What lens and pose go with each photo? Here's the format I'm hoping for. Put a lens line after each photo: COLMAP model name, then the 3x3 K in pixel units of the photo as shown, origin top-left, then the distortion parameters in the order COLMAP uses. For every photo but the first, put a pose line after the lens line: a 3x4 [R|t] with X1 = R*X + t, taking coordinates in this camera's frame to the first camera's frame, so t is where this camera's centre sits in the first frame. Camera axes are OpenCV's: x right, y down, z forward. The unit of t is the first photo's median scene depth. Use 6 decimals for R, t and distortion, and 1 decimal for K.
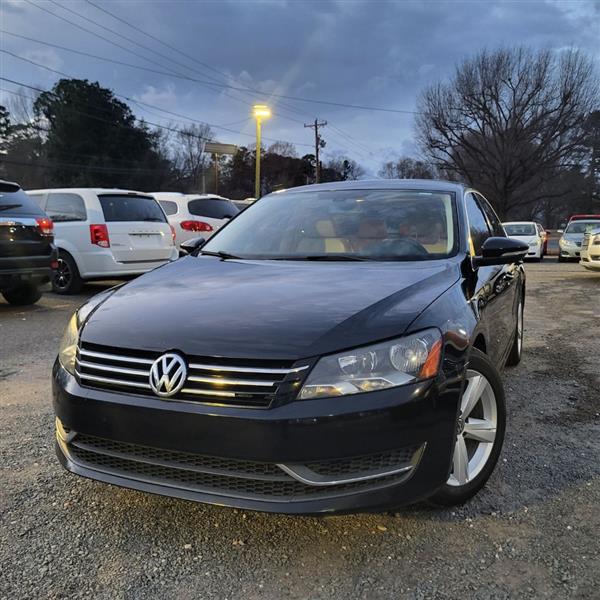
lens RADIAL K [[630.4, 0, 300.0], [0, 630.4, 300.0], [0, 0, 1]] dist [0.032099, -0.011302]
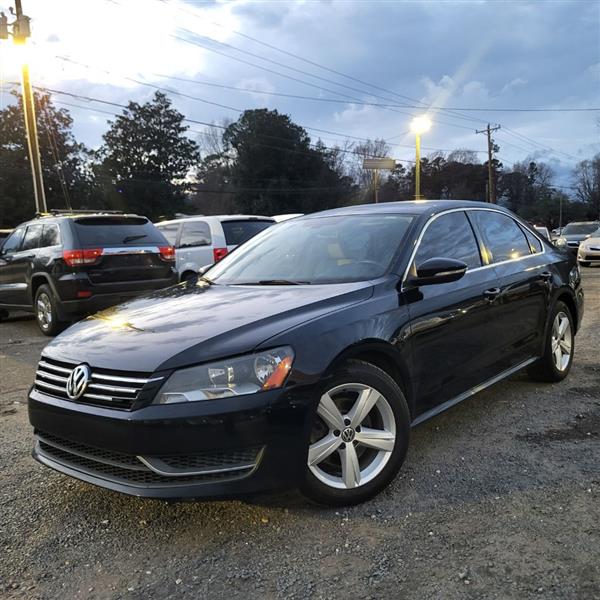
lens RADIAL K [[630.4, 0, 300.0], [0, 630.4, 300.0], [0, 0, 1]] dist [0.032099, -0.011302]
pose [[0.959405, -0.018006, -0.281456, 0.147775], [0.012441, 0.999690, -0.021547, -0.003550], [0.281757, 0.017170, 0.959332, -0.024490]]
